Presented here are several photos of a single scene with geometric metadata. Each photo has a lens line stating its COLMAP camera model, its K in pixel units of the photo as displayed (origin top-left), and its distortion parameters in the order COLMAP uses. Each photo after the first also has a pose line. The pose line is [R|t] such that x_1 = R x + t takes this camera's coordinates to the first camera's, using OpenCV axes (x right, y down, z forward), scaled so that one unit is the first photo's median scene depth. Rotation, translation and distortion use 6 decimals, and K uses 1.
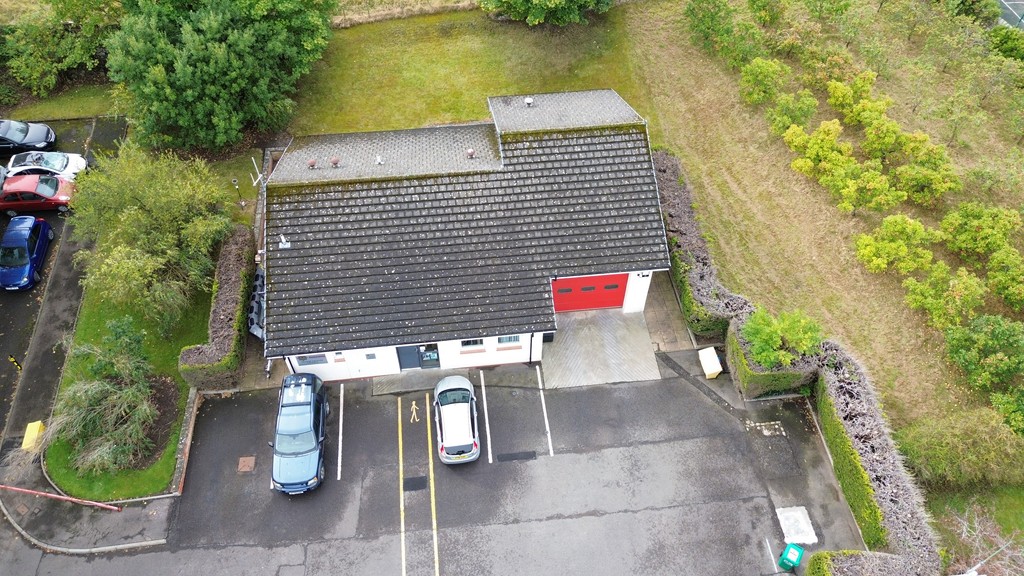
lens RADIAL K [[721.0, 0, 511.2], [0, 721.0, 286.1], [0, 0, 1]] dist [0.079406, -0.077980]
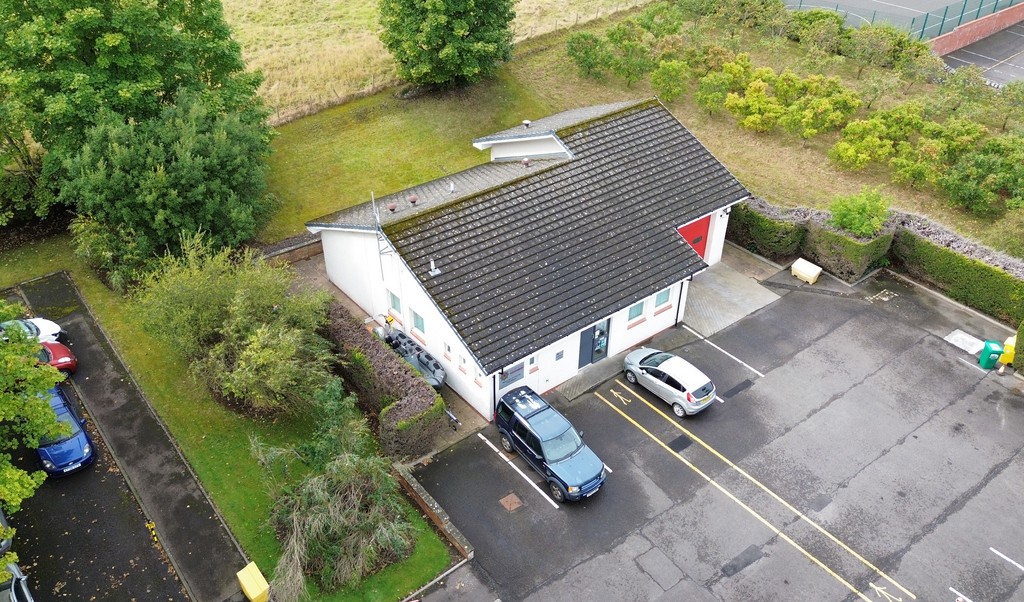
lens RADIAL K [[831.3, 0, 510.7], [0, 831.3, 309.6], [0, 0, 1]] dist [0.087866, -0.093644]
pose [[0.848103, -0.301517, 0.435671, -0.673244], [0.402732, 0.901171, -0.160304, 0.183930], [-0.344280, 0.311412, 0.885716, 0.059894]]
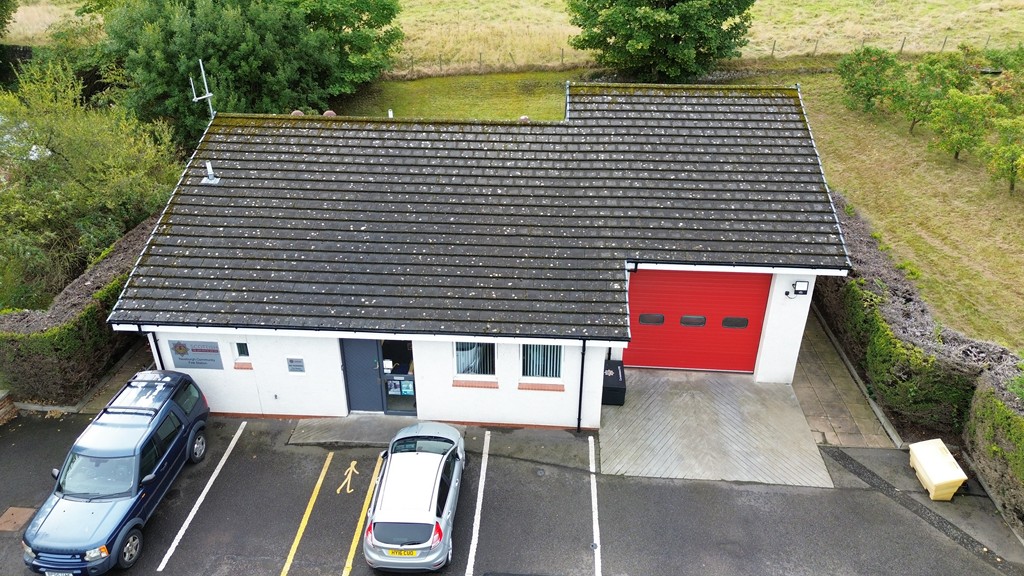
lens RADIAL K [[721.0, 0, 511.2], [0, 721.0, 286.1], [0, 0, 1]] dist [0.079406, -0.077980]
pose [[0.984251, 0.085856, -0.154531, 0.052832], [-0.136596, 0.924250, -0.356515, 0.213637], [0.112216, 0.372008, 0.921421, 0.458108]]
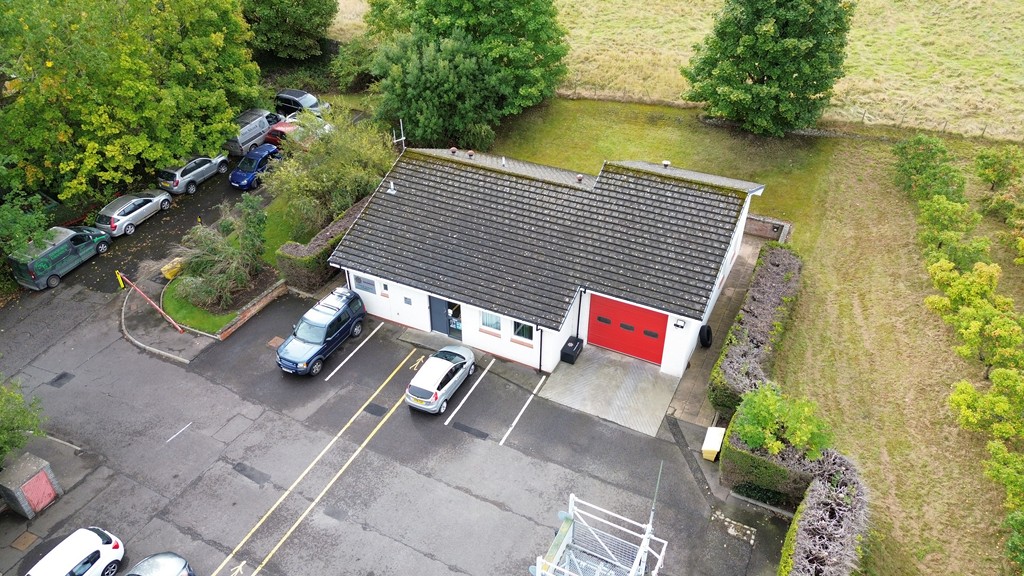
lens RADIAL K [[721.0, 0, 511.2], [0, 721.0, 286.1], [0, 0, 1]] dist [0.079406, -0.077980]
pose [[0.840098, 0.311487, -0.444085, 0.405397], [-0.415312, 0.895993, -0.157204, 0.178585], [0.348930, 0.316500, 0.882086, 0.078993]]
